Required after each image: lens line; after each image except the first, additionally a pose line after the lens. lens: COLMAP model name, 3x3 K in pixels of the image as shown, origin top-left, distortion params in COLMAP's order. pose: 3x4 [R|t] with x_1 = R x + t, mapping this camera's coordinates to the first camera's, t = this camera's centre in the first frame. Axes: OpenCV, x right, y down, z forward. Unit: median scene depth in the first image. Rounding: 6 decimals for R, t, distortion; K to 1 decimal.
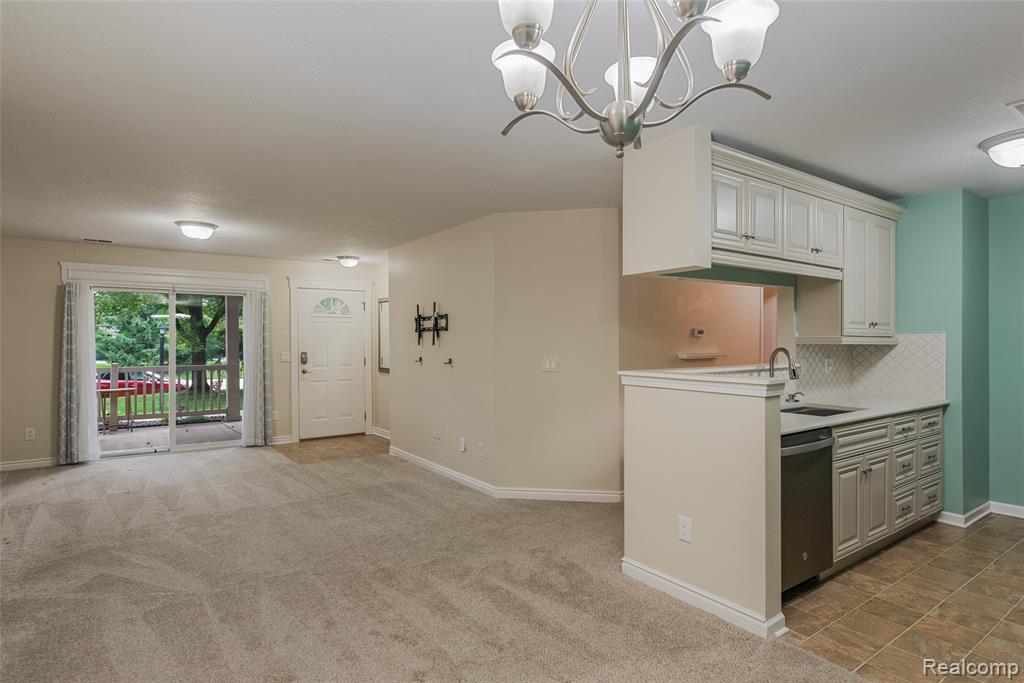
lens RADIAL K [[549.6, 0, 516.1], [0, 549.6, 342.7], [0, 0, 1]] dist [-0.001158, -0.000608]
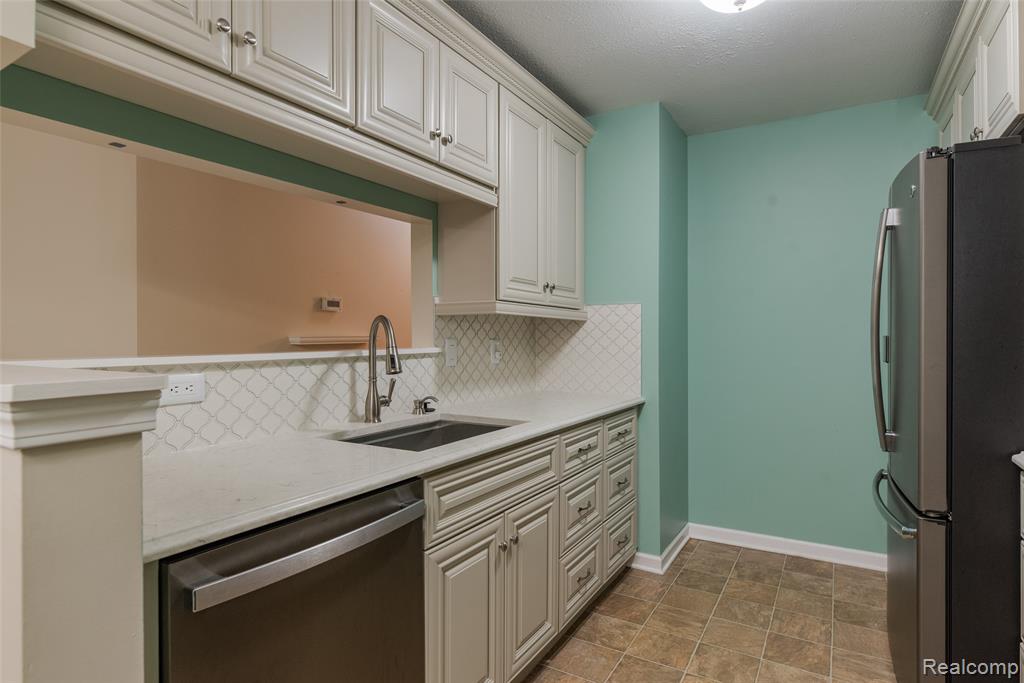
lens RADIAL K [[549.6, 0, 514.0], [0, 549.6, 340.9], [0, 0, 1]] dist [-0.001158, -0.000608]
pose [[0.916728, -0.001666, 0.399509, 0.363001], [0.000405, 0.999995, 0.003239, 0.030097], [-0.399512, -0.002807, 0.916724, 0.430812]]
